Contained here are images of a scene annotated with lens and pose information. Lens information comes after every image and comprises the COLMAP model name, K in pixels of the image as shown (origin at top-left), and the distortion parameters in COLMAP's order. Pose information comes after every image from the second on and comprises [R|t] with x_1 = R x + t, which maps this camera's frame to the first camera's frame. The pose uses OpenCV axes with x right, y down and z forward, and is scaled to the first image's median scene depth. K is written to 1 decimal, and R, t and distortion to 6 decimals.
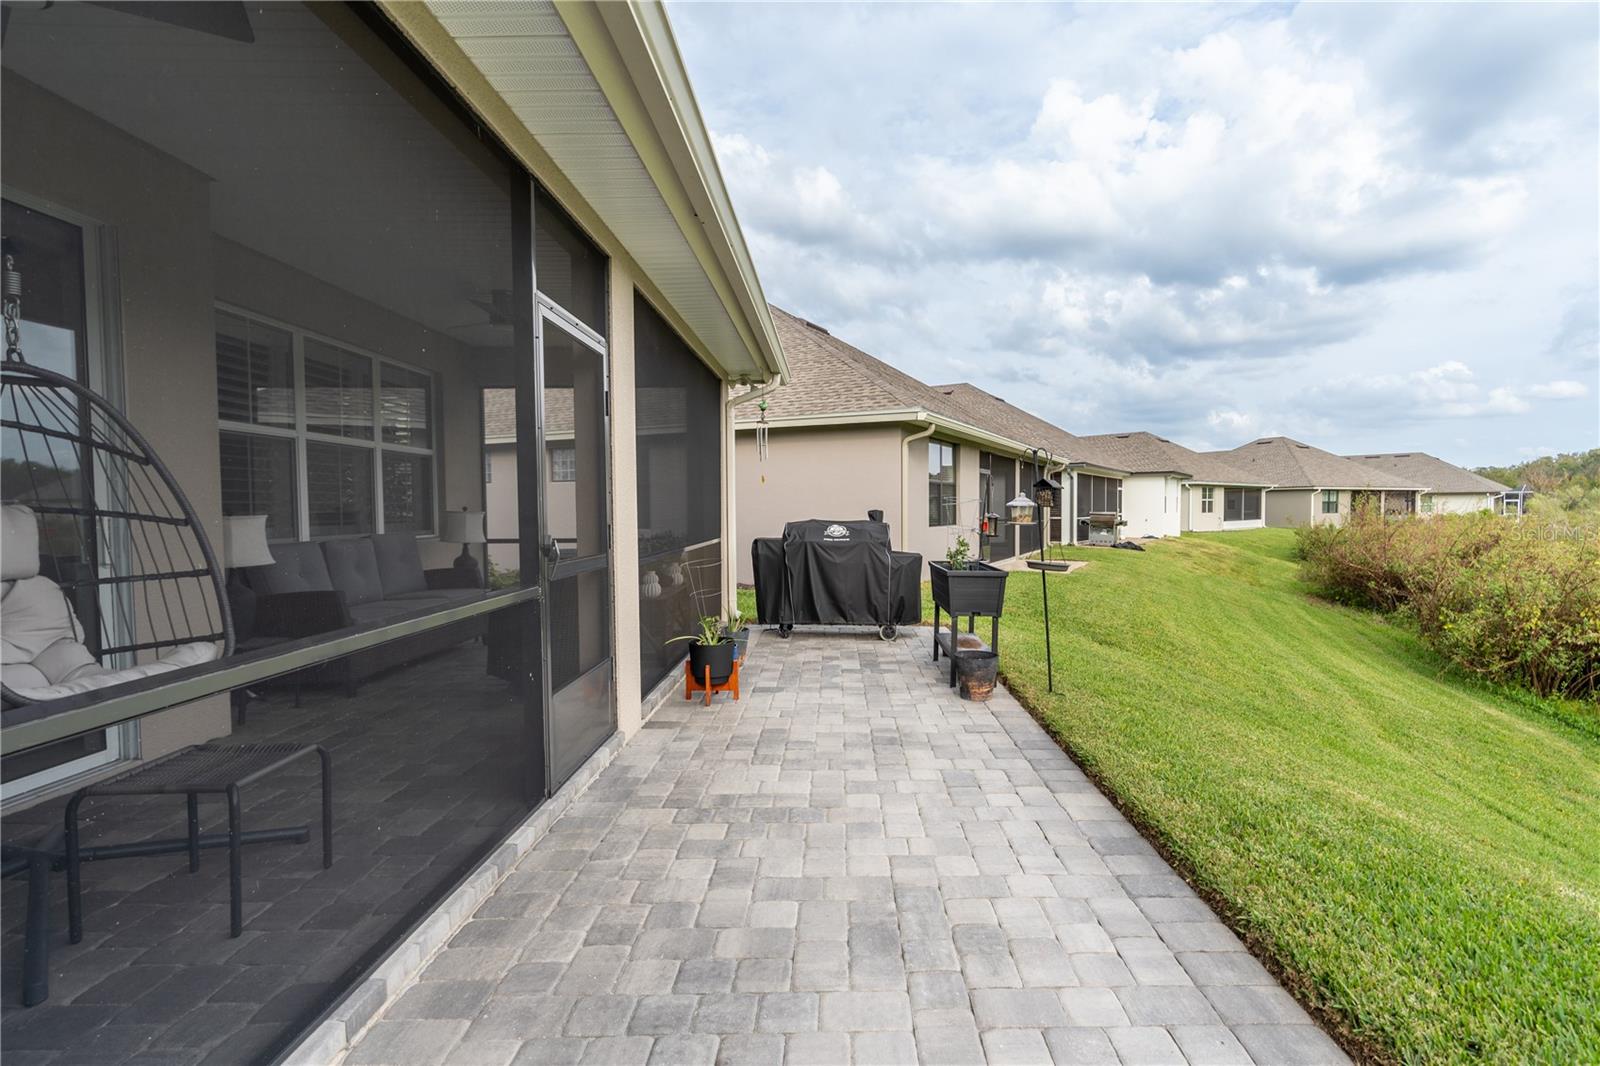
lens RADIAL K [[731.3, 0, 812.9], [0, 731.3, 531.8], [0, 0, 1]] dist [0.010416, 0.000229]
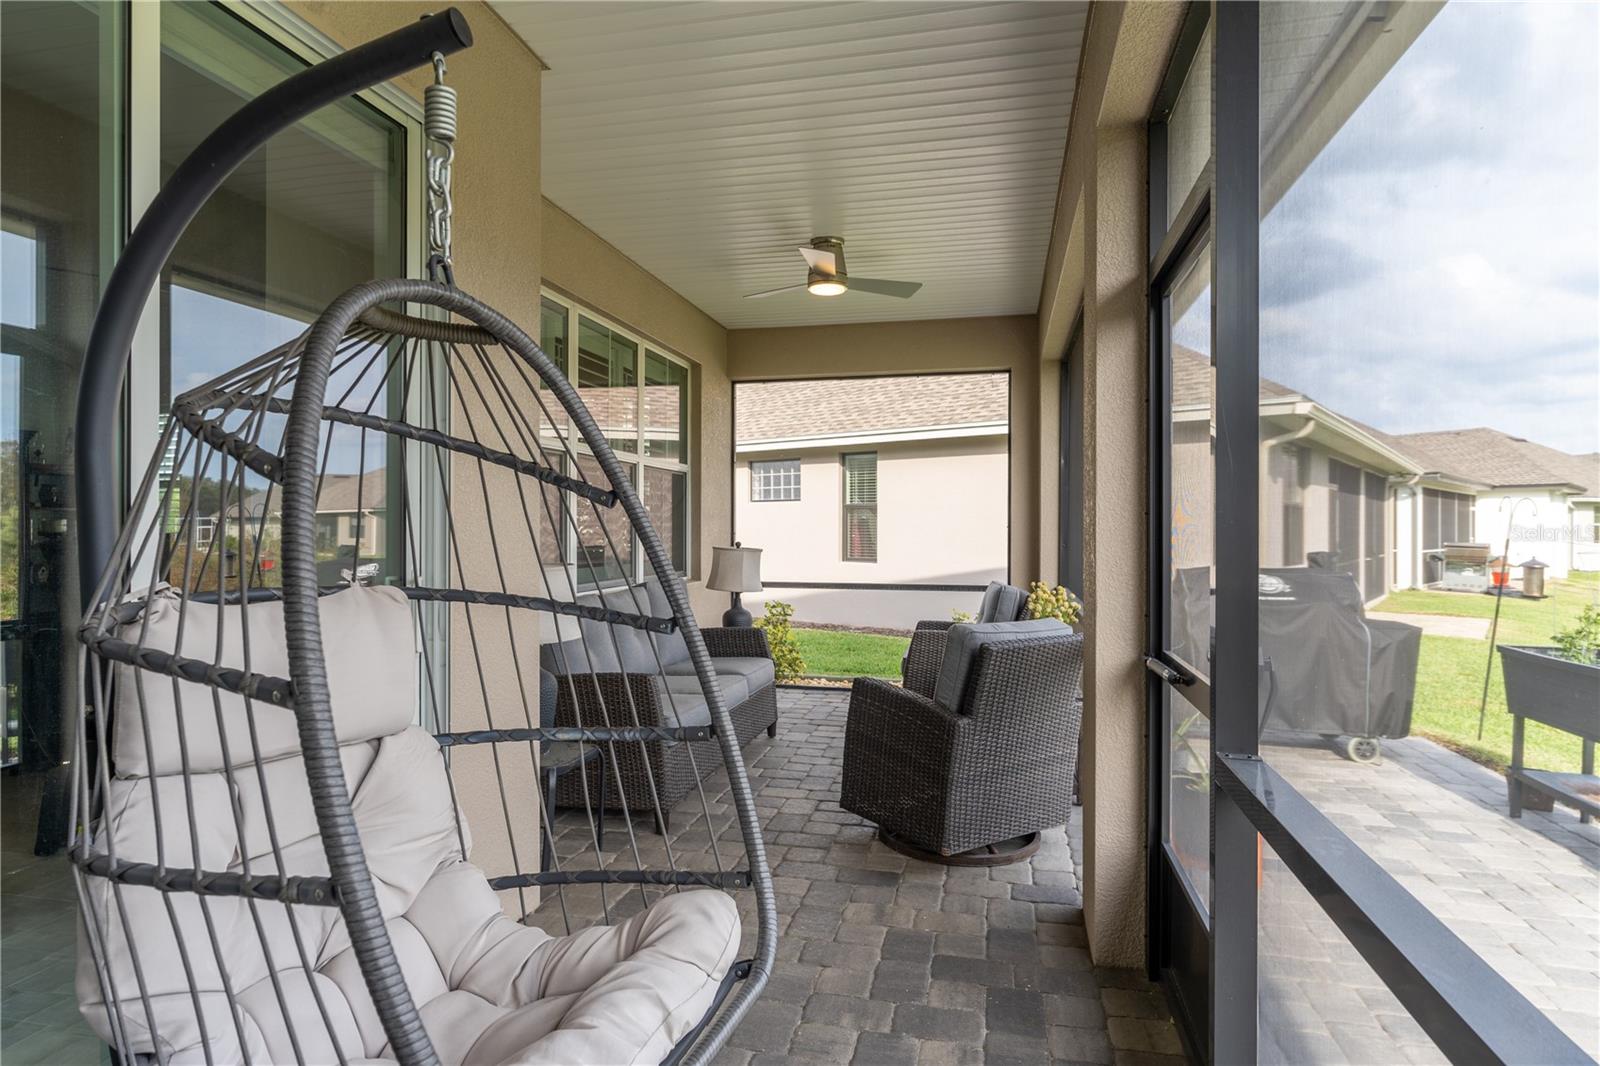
lens RADIAL K [[901.7, 0, 799.2], [0, 901.7, 531.0], [0, 0, 1]] dist [0.001596, 0.000637]
pose [[0.969598, 0.008047, -0.244573, -0.178216], [-0.016322, 0.999360, -0.031829, -0.016143], [0.244160, 0.034853, 0.969108, 0.128931]]
